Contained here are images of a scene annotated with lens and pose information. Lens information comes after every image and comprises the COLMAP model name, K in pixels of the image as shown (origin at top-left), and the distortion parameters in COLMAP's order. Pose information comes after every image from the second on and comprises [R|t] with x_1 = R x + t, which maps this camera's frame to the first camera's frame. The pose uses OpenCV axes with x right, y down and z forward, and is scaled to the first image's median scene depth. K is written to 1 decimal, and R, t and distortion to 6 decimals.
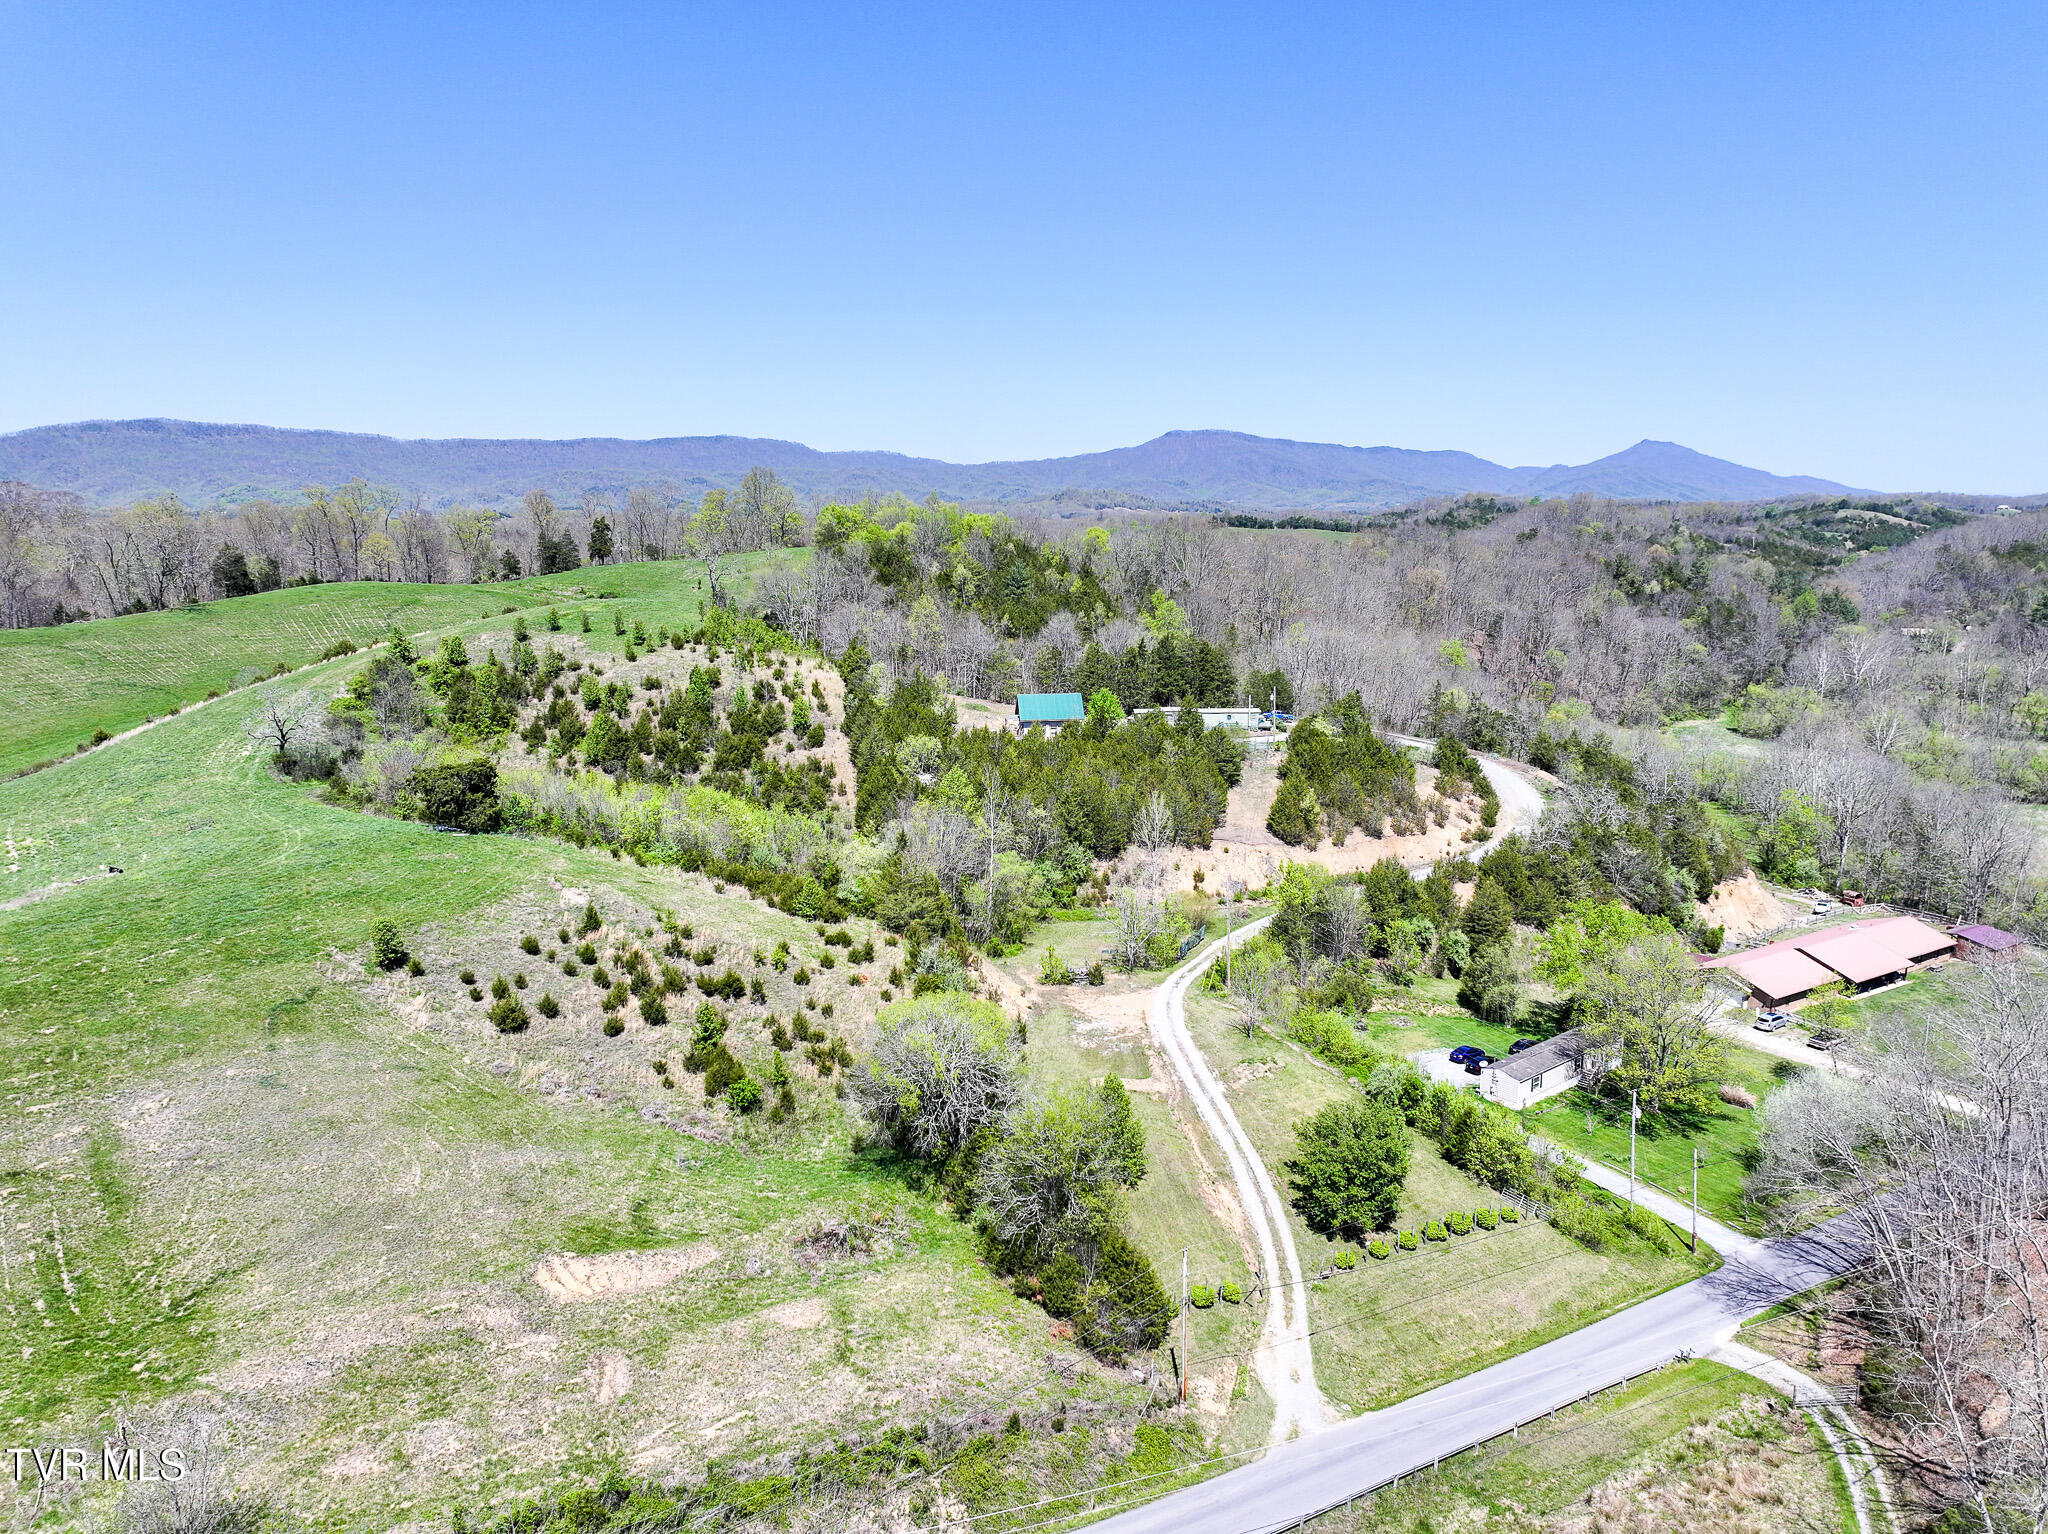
lens RADIAL K [[1444.5, 0, 1029.7], [0, 1444.5, 761.6], [0, 0, 1]] dist [0.003965, 0.014219]
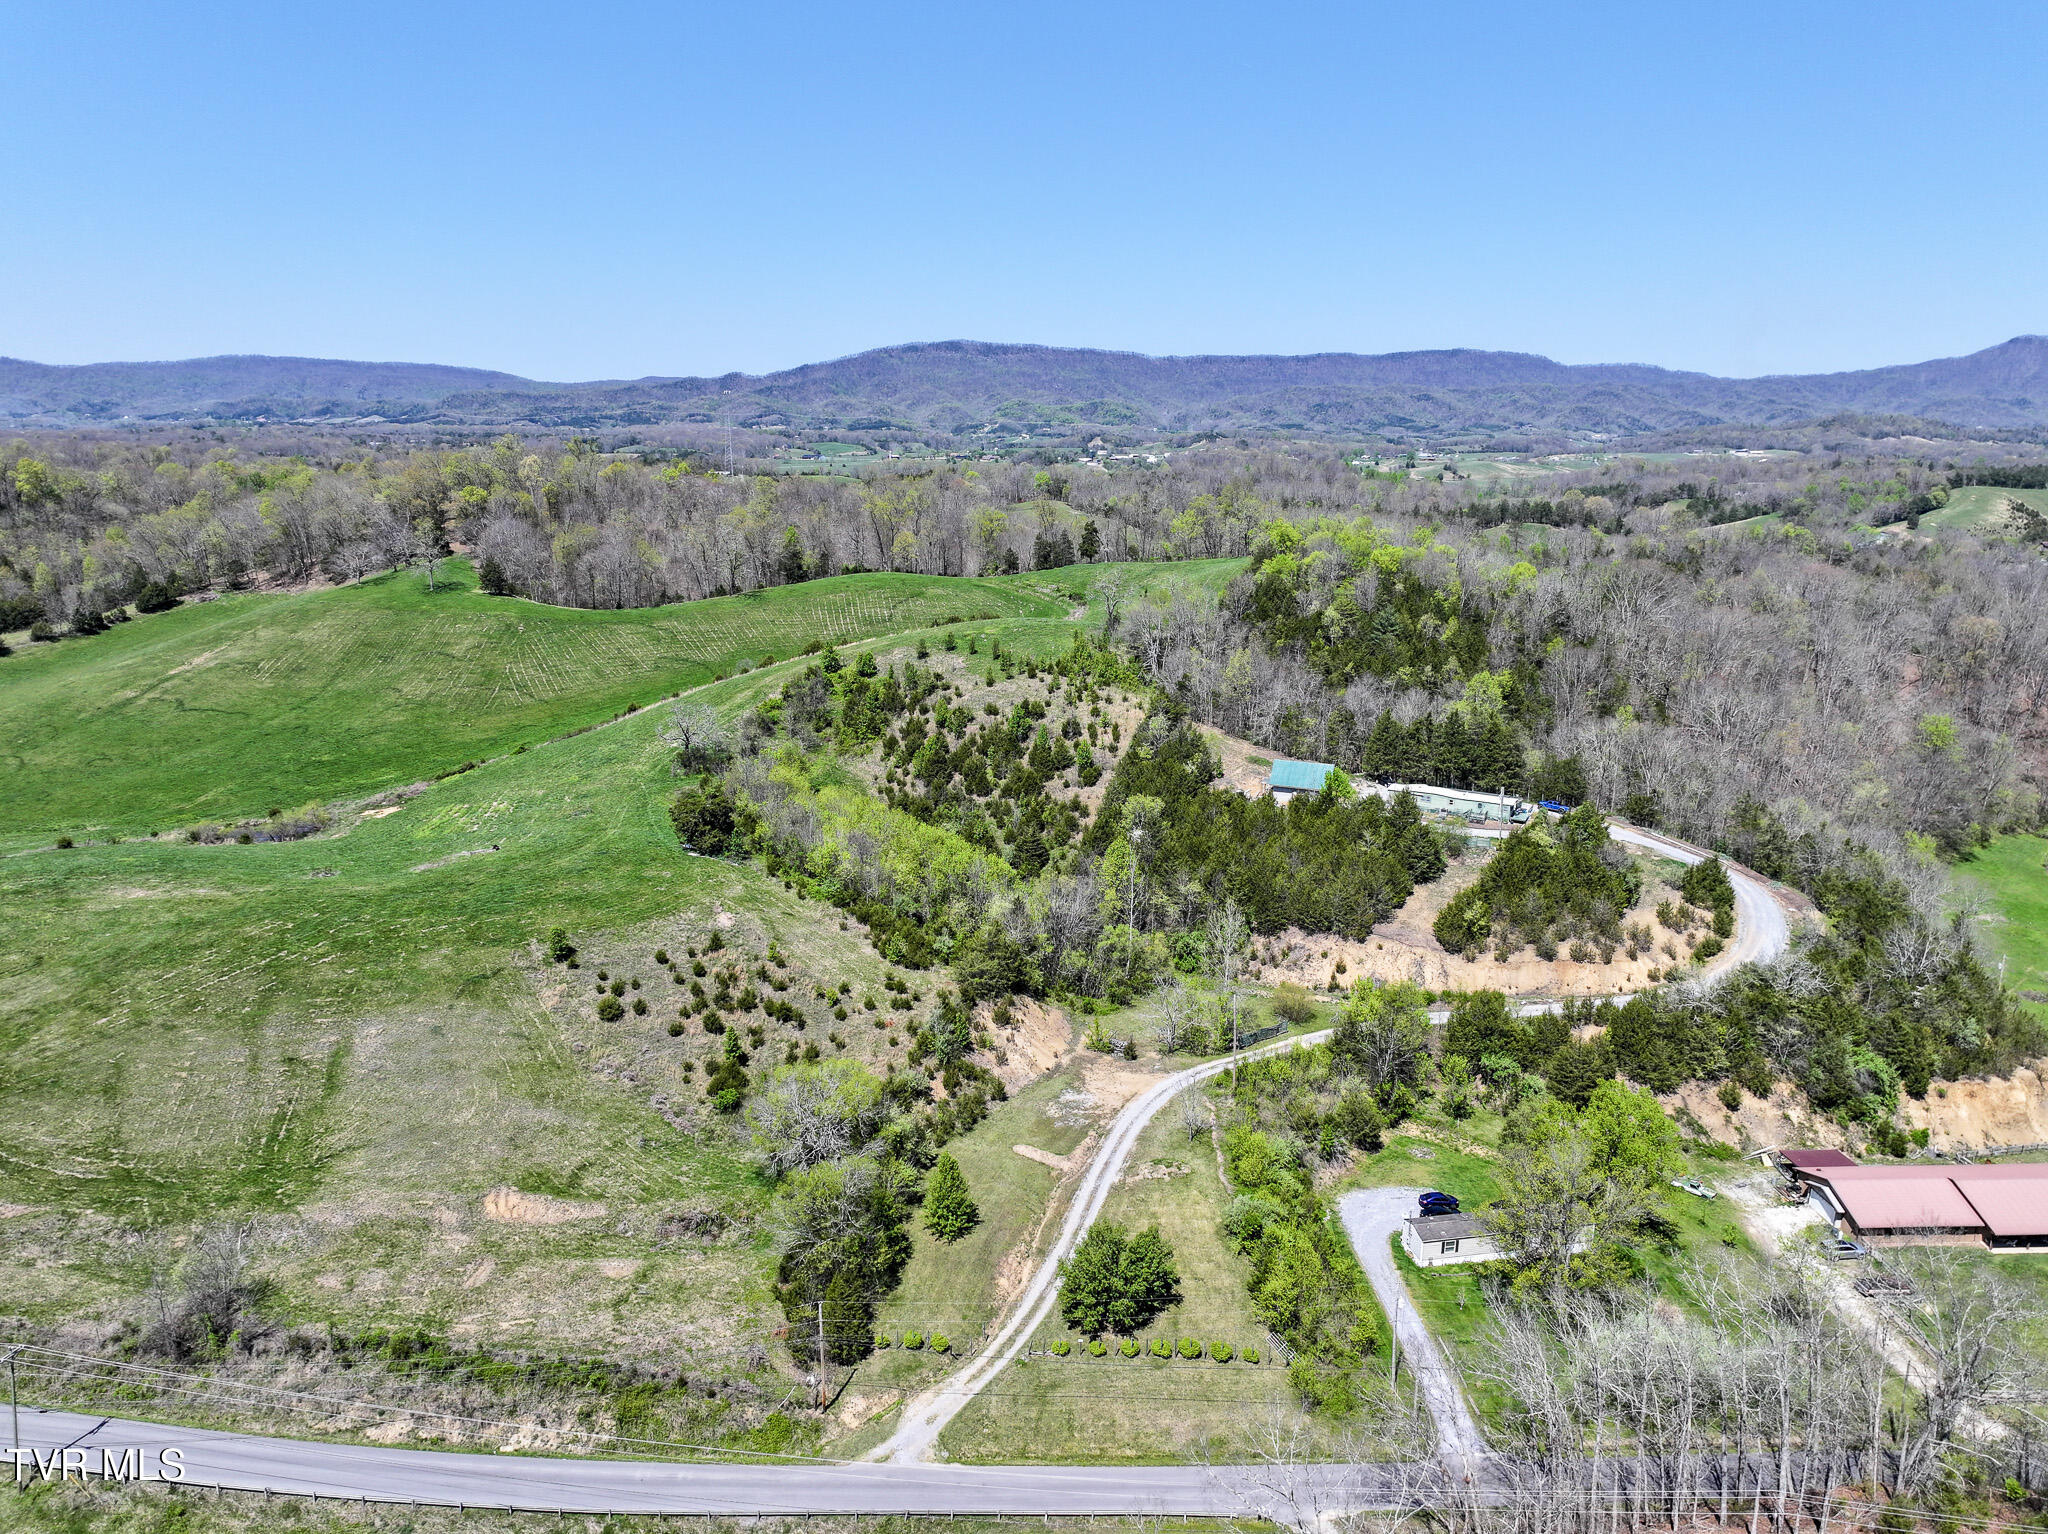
lens RADIAL K [[1444.5, 0, 1029.7], [0, 1444.5, 761.6], [0, 0, 1]] dist [0.003965, 0.014219]
pose [[0.881204, 0.124110, -0.456154, 0.348206], [-0.096737, 0.991845, 0.082982, -0.125766], [0.462733, -0.028997, 0.886023, -0.045818]]
